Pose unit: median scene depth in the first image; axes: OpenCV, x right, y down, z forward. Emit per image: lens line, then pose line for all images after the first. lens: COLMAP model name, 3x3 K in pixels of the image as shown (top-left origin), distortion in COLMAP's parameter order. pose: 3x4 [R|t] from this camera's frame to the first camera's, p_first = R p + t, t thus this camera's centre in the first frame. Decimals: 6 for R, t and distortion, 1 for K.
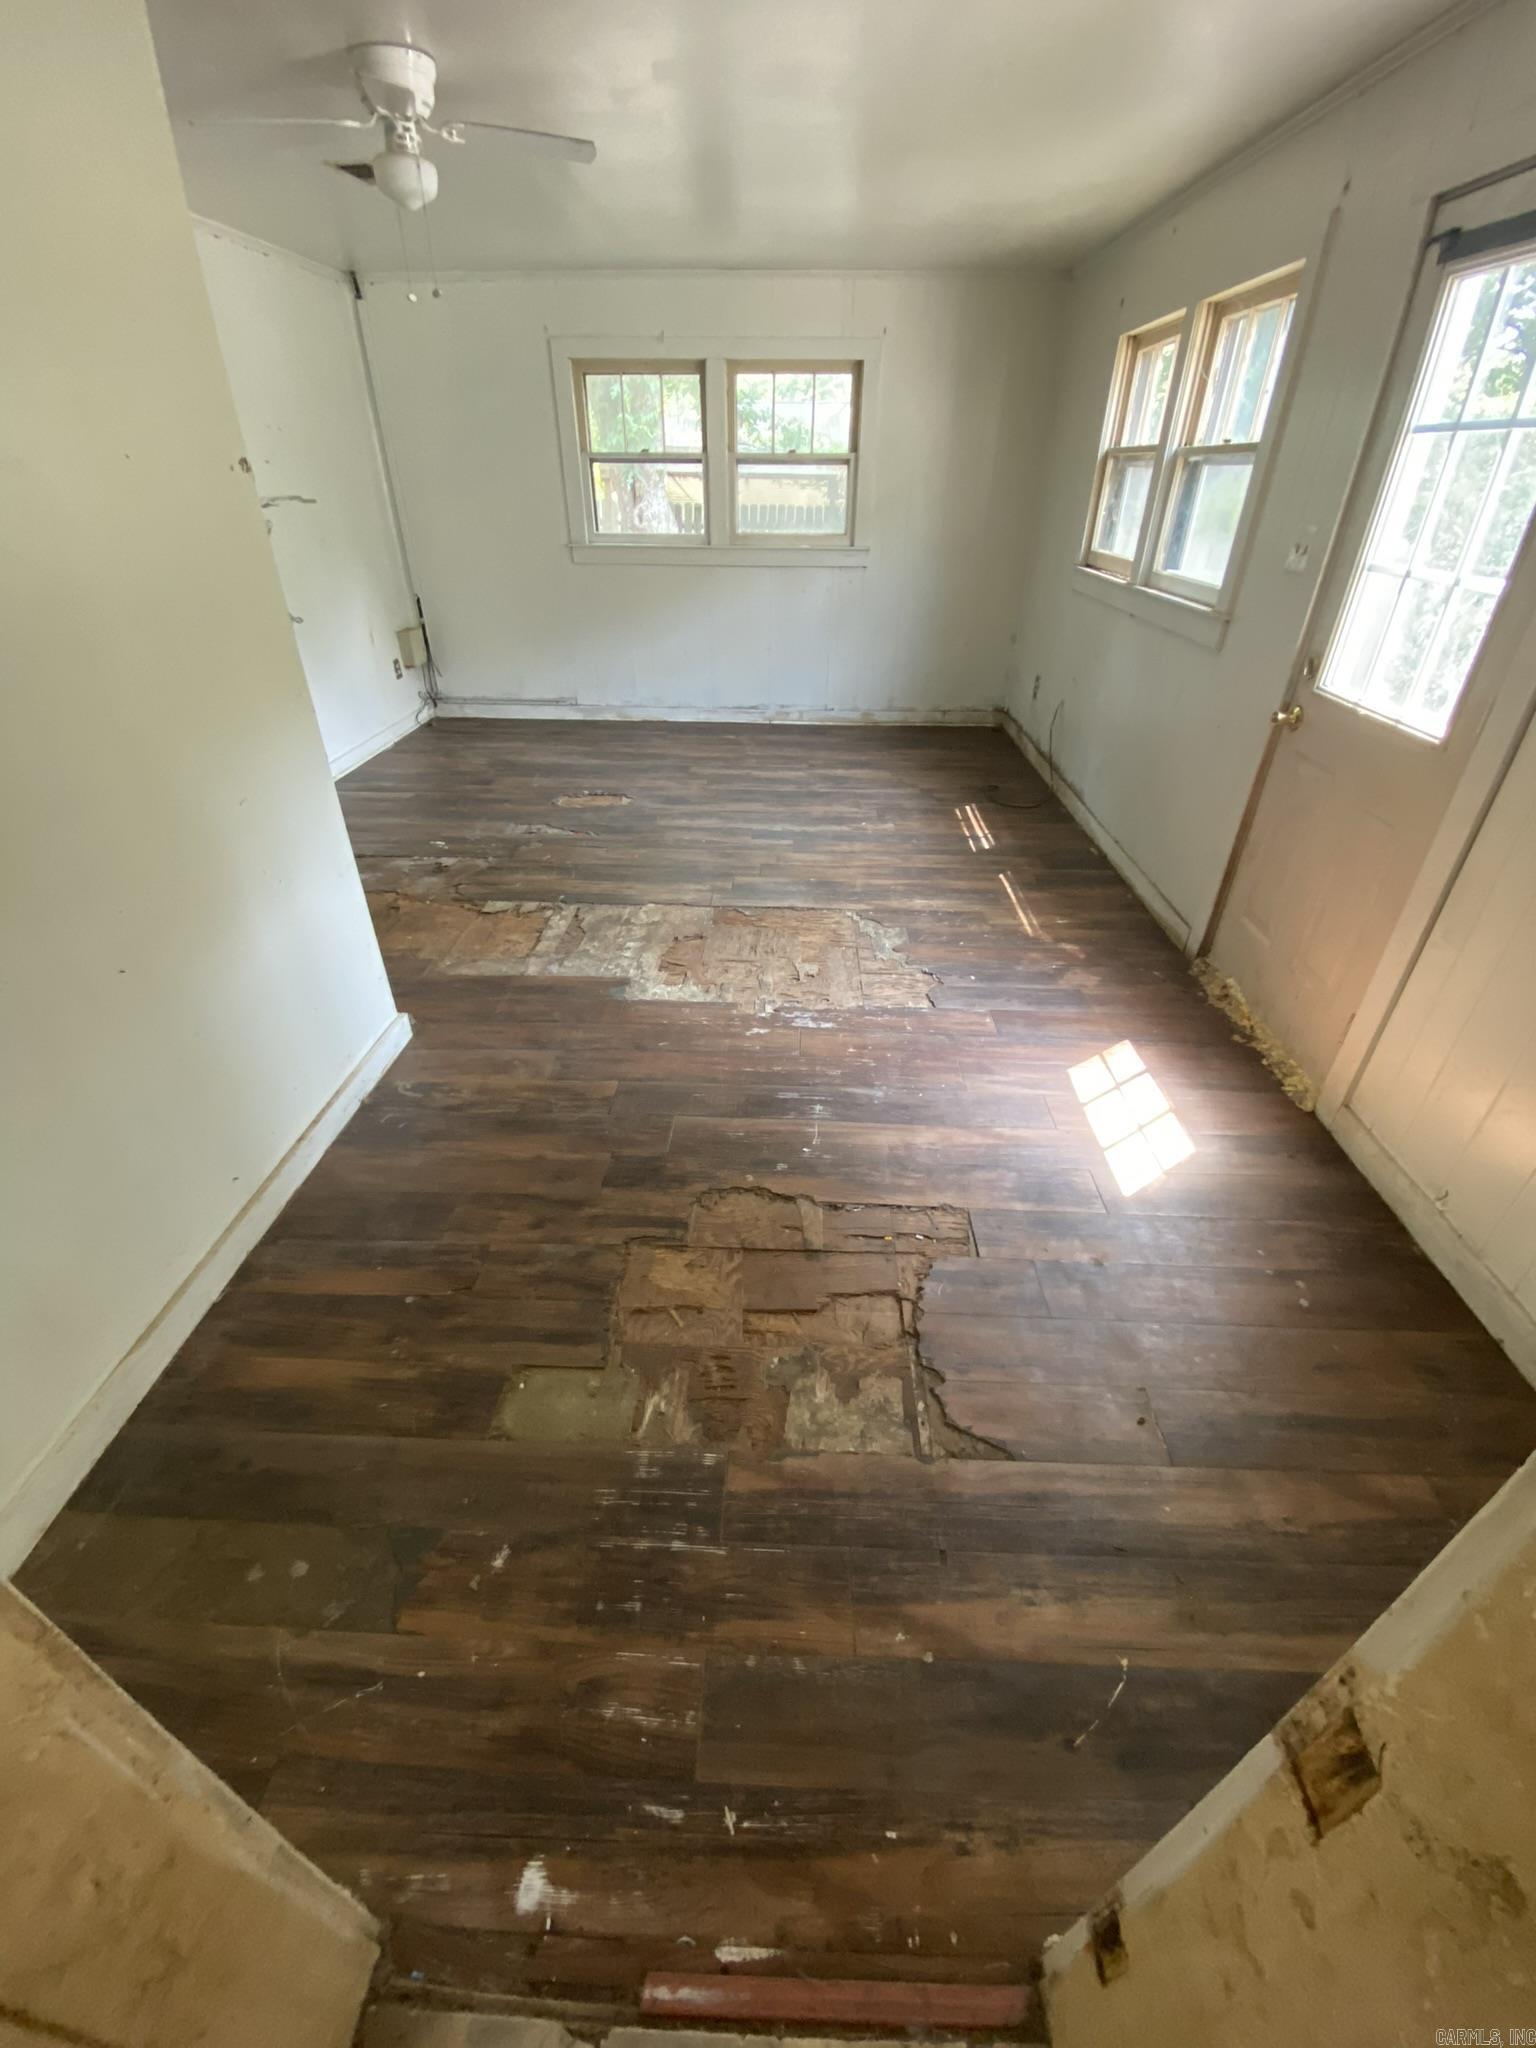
lens RADIAL K [[844.2, 0, 768.0], [0, 844.2, 1024.0], [0, 0, 1]] dist [0.043015, -0.024145]
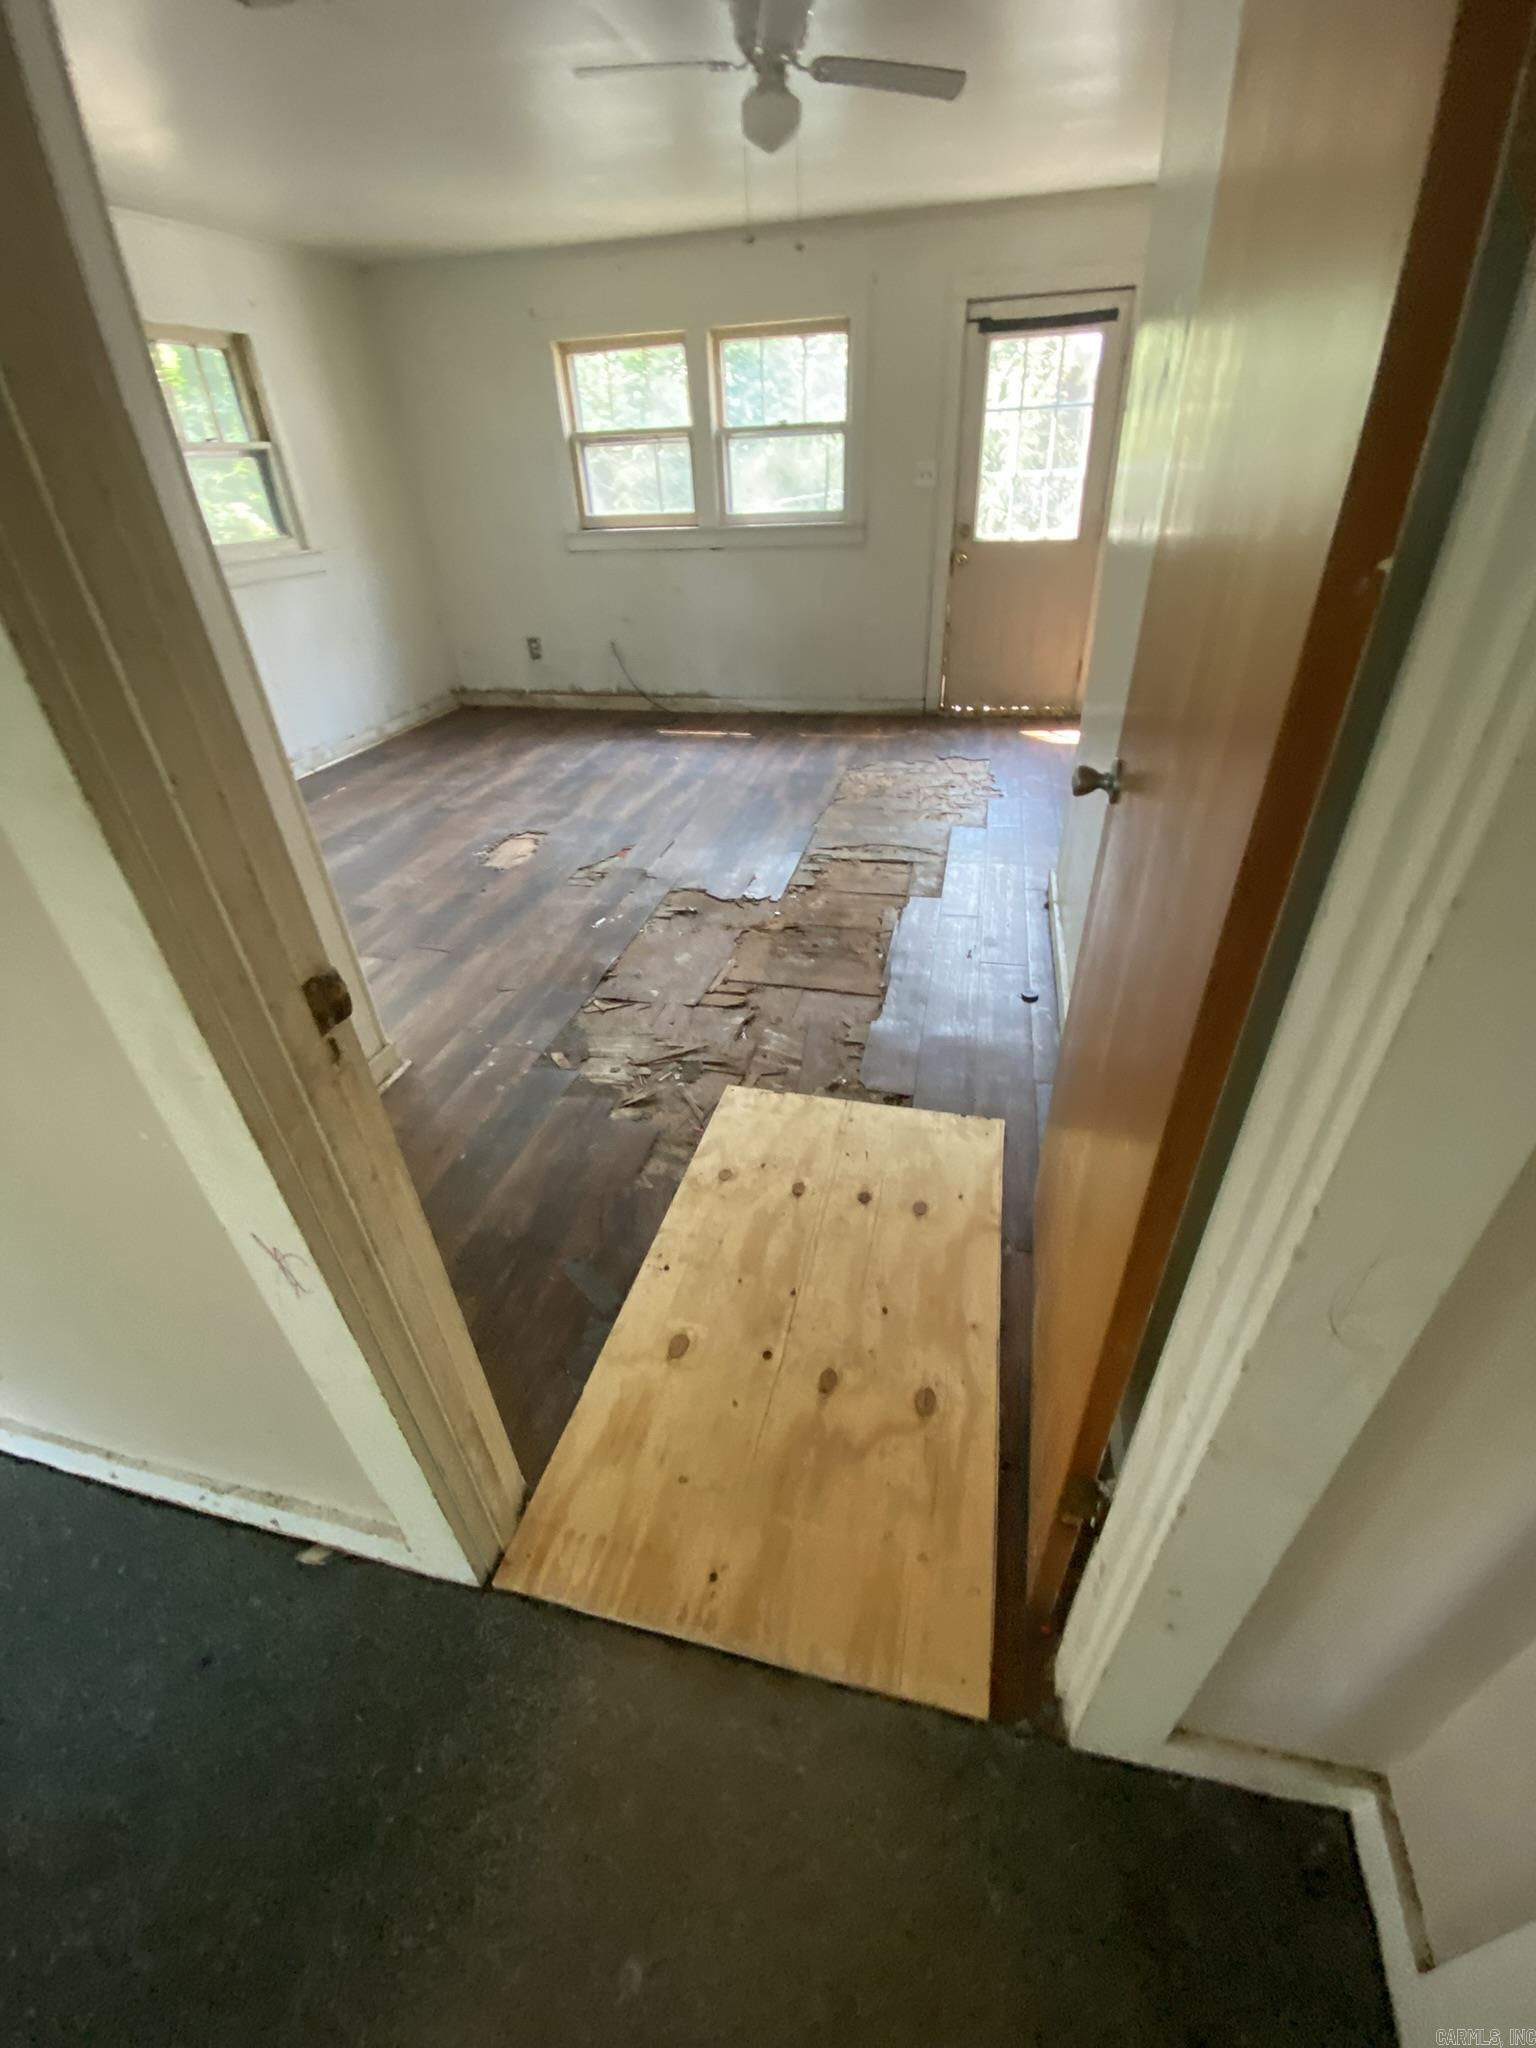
lens RADIAL K [[844.2, 0, 768.0], [0, 844.2, 1024.0], [0, 0, 1]] dist [0.043015, -0.024145]
pose [[0.203316, -0.553283, 0.807800, -0.982085], [0.566466, 0.739405, 0.363863, -0.316125], [-0.798610, 0.383612, 0.463749, 0.504311]]
